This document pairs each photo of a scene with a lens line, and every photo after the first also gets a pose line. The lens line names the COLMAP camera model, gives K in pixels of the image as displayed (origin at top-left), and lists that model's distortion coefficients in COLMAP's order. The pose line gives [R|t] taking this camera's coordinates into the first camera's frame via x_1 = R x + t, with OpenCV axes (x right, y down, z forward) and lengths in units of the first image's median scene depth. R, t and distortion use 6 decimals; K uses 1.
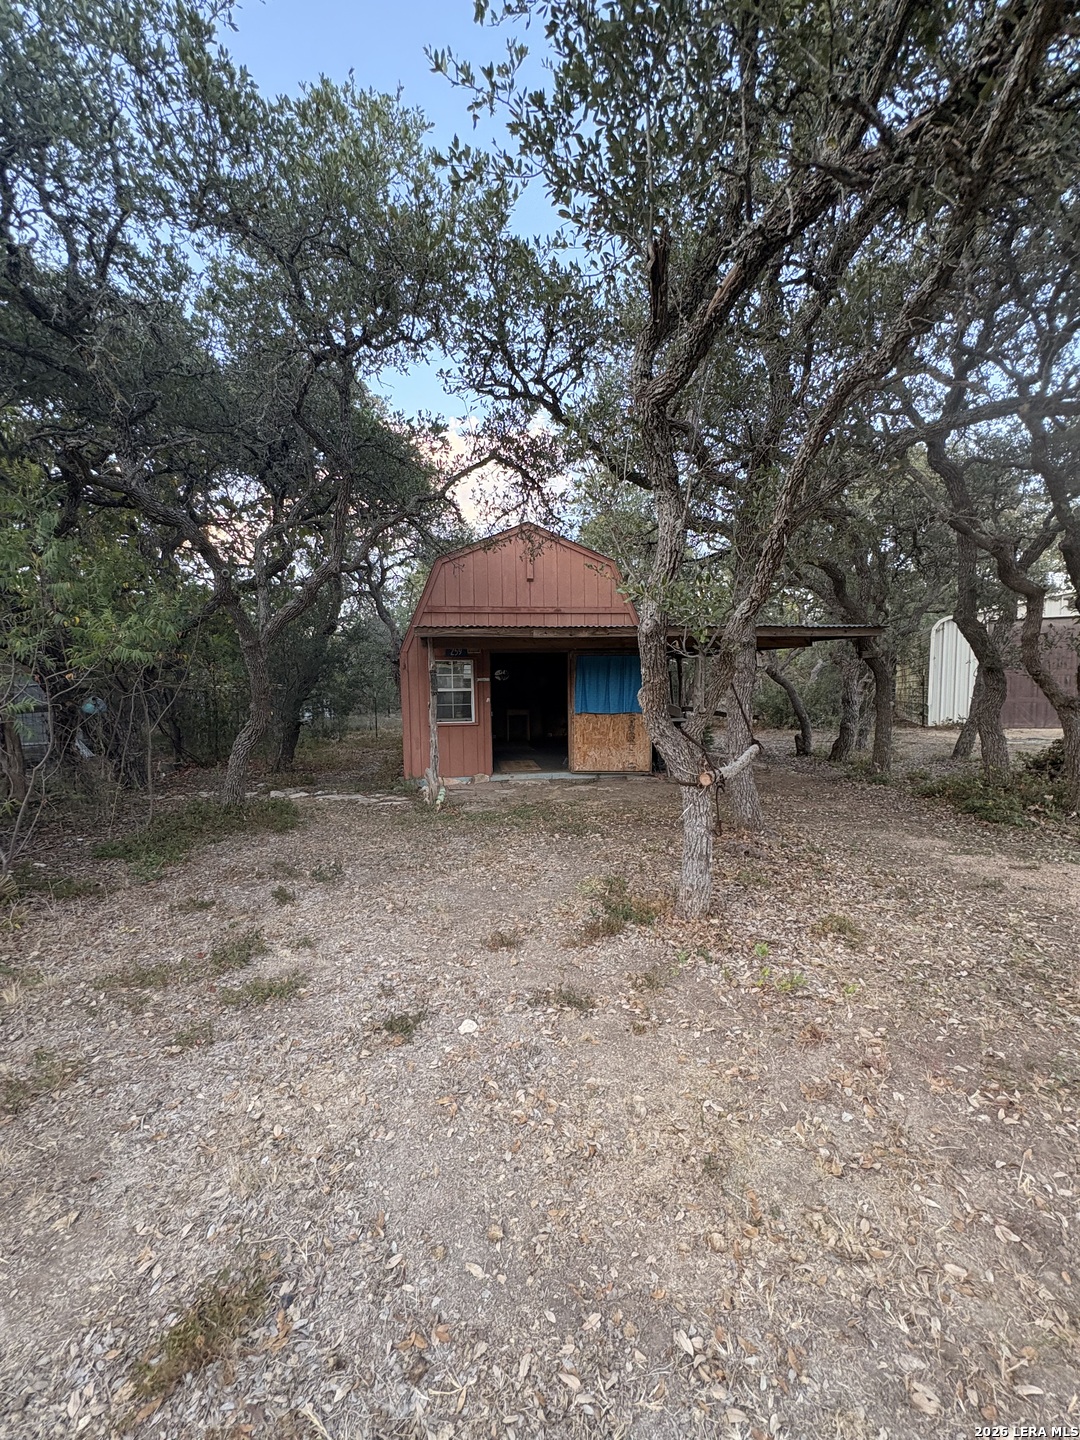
lens RADIAL K [[573.8, 0, 537.3], [0, 573.8, 723.3], [0, 0, 1]] dist [-0.001091, -0.000513]
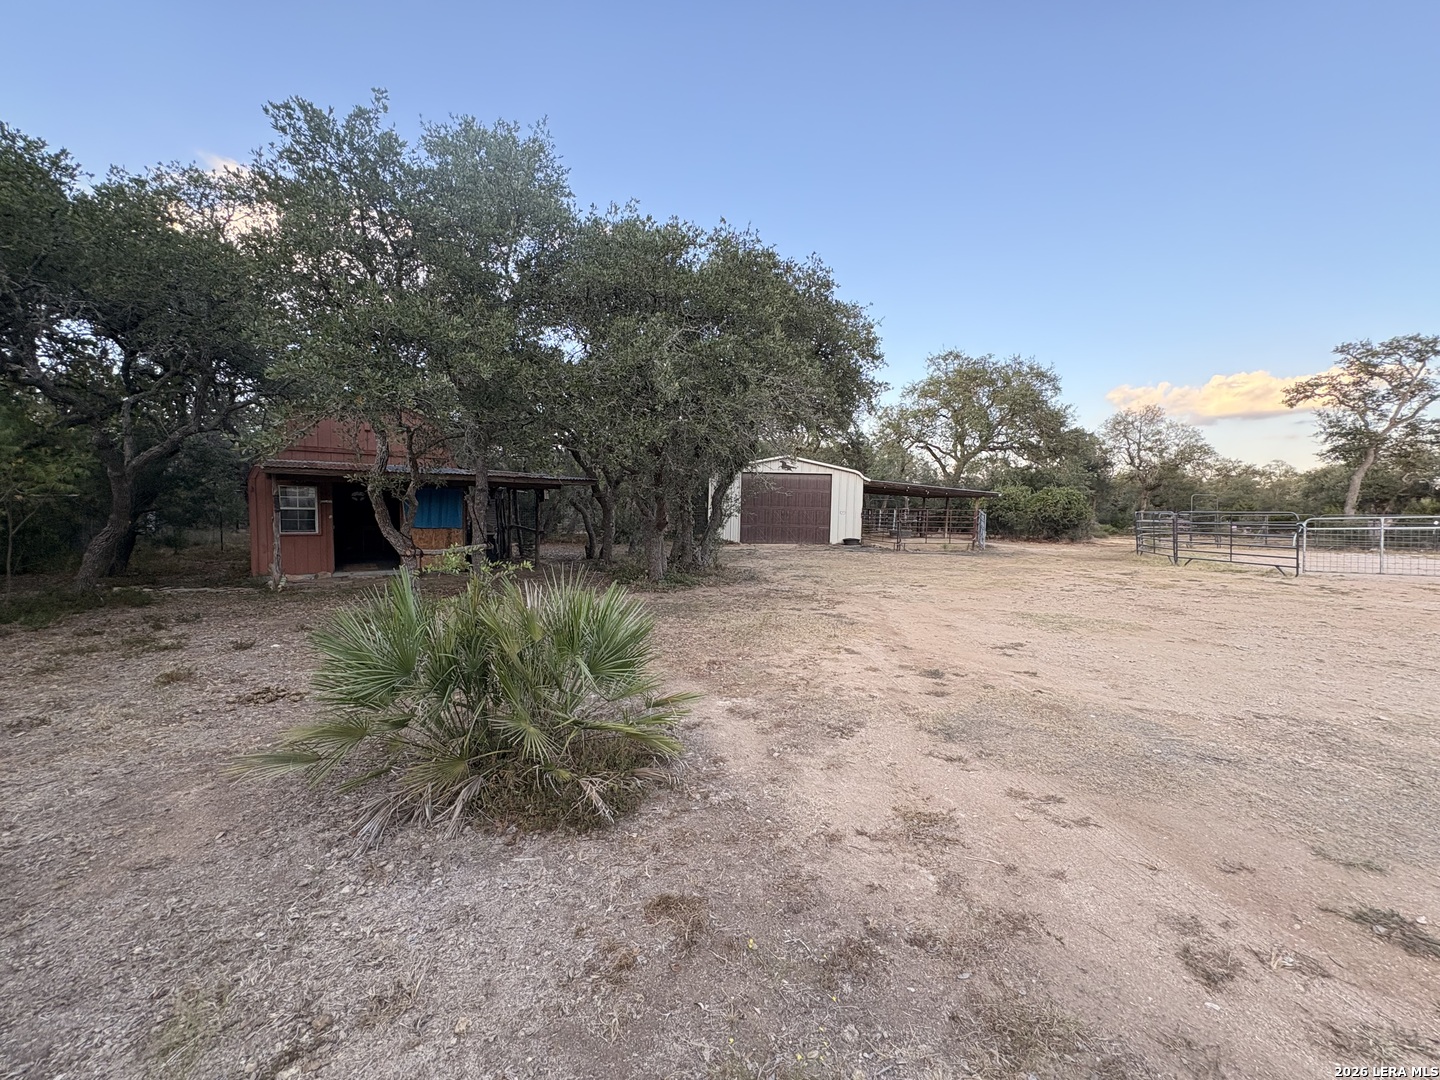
lens RADIAL K [[573.8, 0, 725.8], [0, 573.8, 541.3], [0, 0, 1]] dist [-0.001091, -0.000513]
pose [[0.898703, 0.004449, 0.438535, 0.157954], [0.000143, 0.999946, -0.010438, 0.031320], [-0.438557, 0.009443, 0.898654, -0.613000]]
